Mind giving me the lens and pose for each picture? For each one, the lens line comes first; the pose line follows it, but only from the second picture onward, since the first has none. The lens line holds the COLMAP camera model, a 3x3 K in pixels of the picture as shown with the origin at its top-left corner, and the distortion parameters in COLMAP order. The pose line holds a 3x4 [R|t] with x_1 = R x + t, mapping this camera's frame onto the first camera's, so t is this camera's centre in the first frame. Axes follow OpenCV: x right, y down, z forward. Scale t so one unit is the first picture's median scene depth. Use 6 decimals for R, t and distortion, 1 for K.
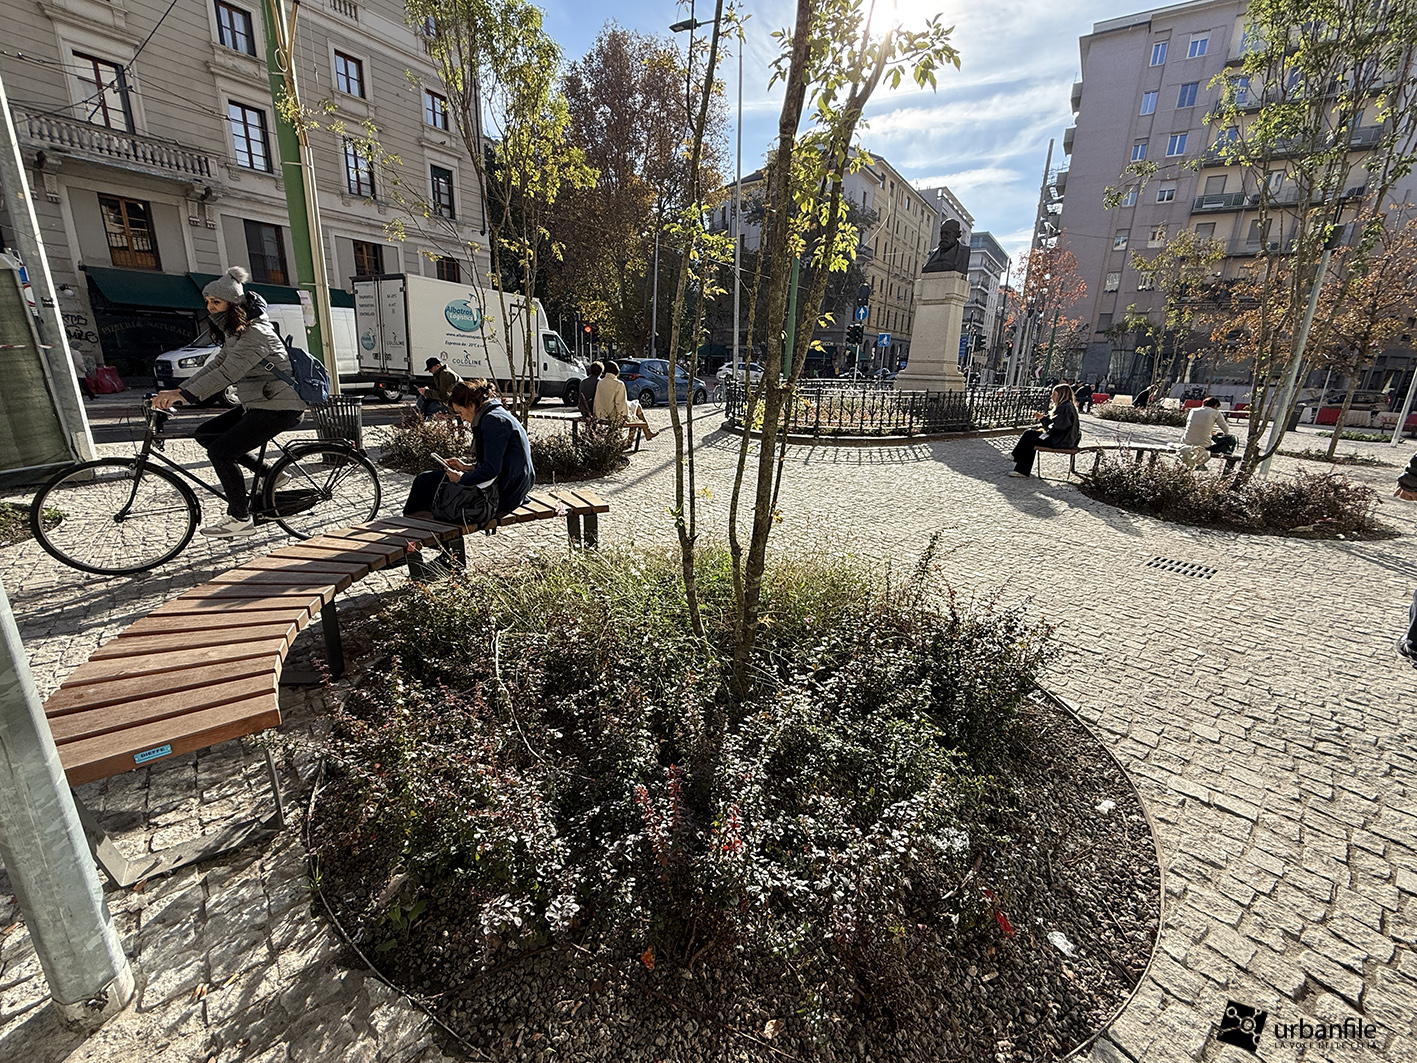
lens RADIAL K [[594.3, 0, 705.9], [0, 594.3, 527.0], [0, 0, 1]] dist [0.000350, 0.000242]
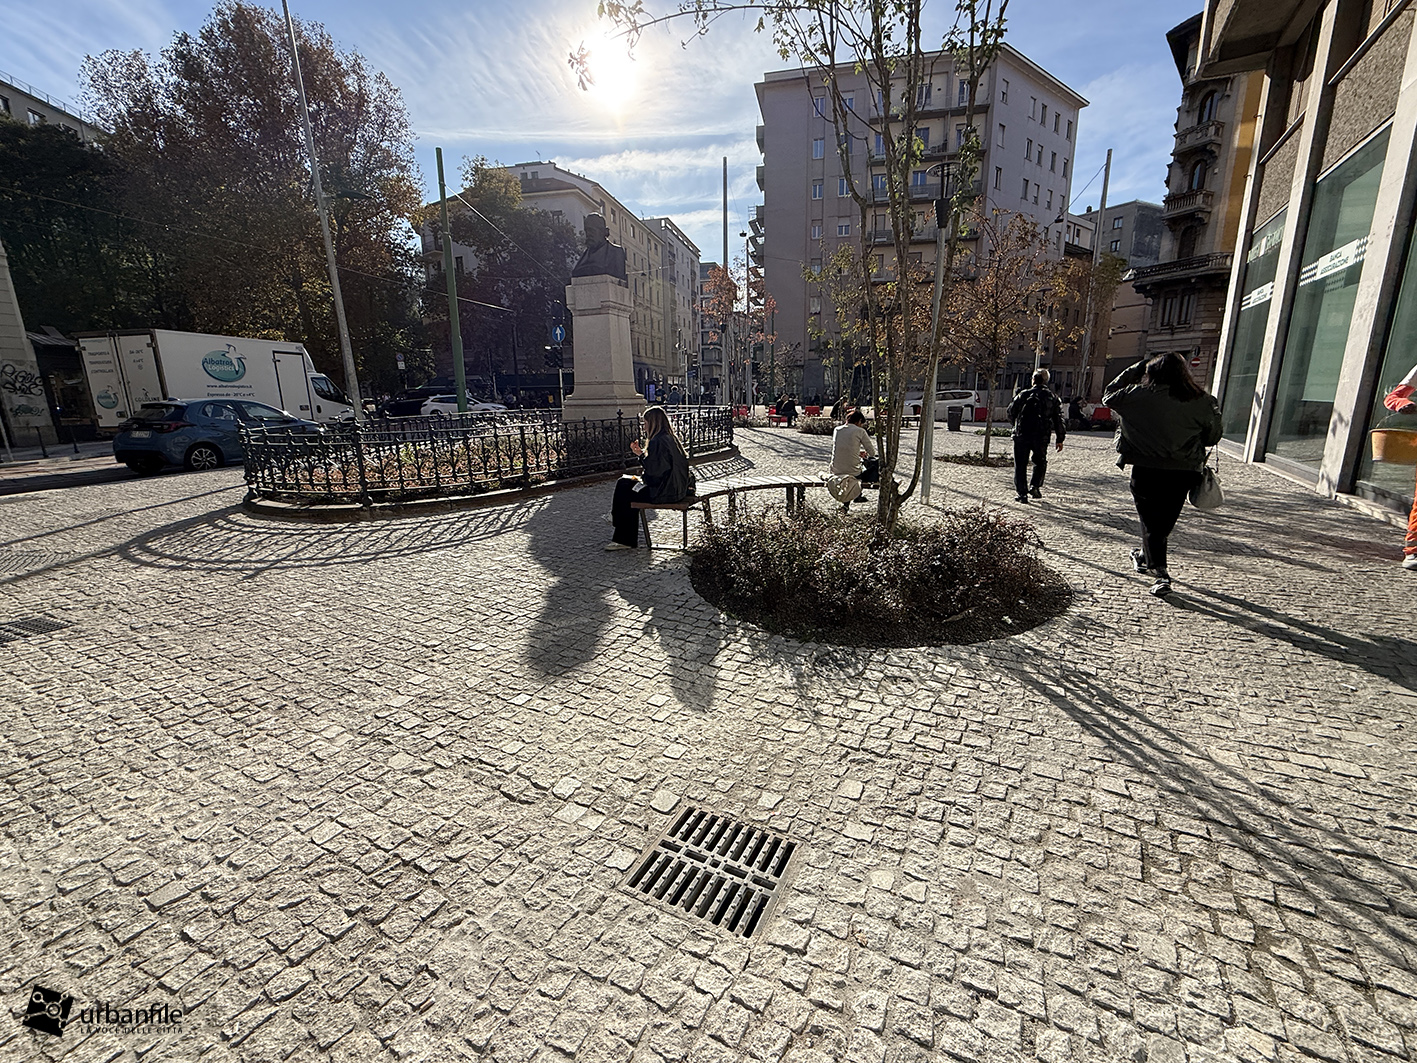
lens RADIAL K [[594.3, 0, 705.9], [0, 594.3, 527.0], [0, 0, 1]] dist [0.000350, 0.000242]
pose [[0.930555, -0.130599, 0.342070, 0.210948], [0.145393, 0.989213, -0.017851, -0.044705], [-0.336049, 0.066345, 0.939505, 0.188789]]
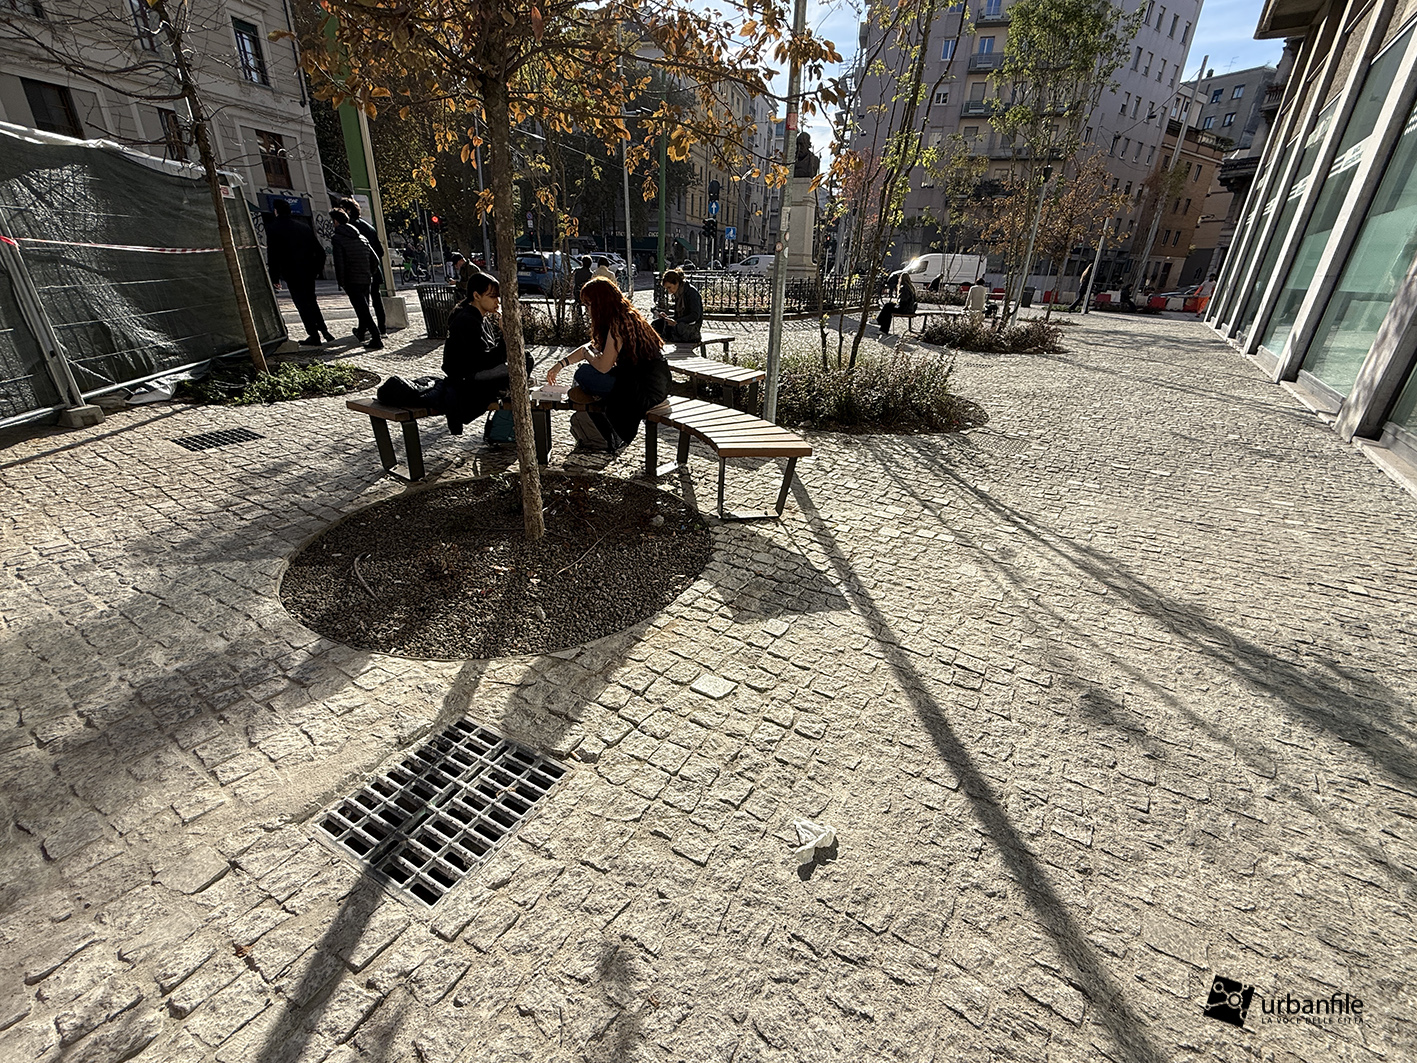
lens RADIAL K [[594.3, 0, 705.9], [0, 594.3, 527.0], [0, 0, 1]] dist [0.000350, 0.000242]
pose [[0.955633, -0.124917, 0.266760, -0.201350], [0.080858, 0.982083, 0.170222, 0.055589], [-0.283244, -0.141100, 0.948611, -0.211896]]
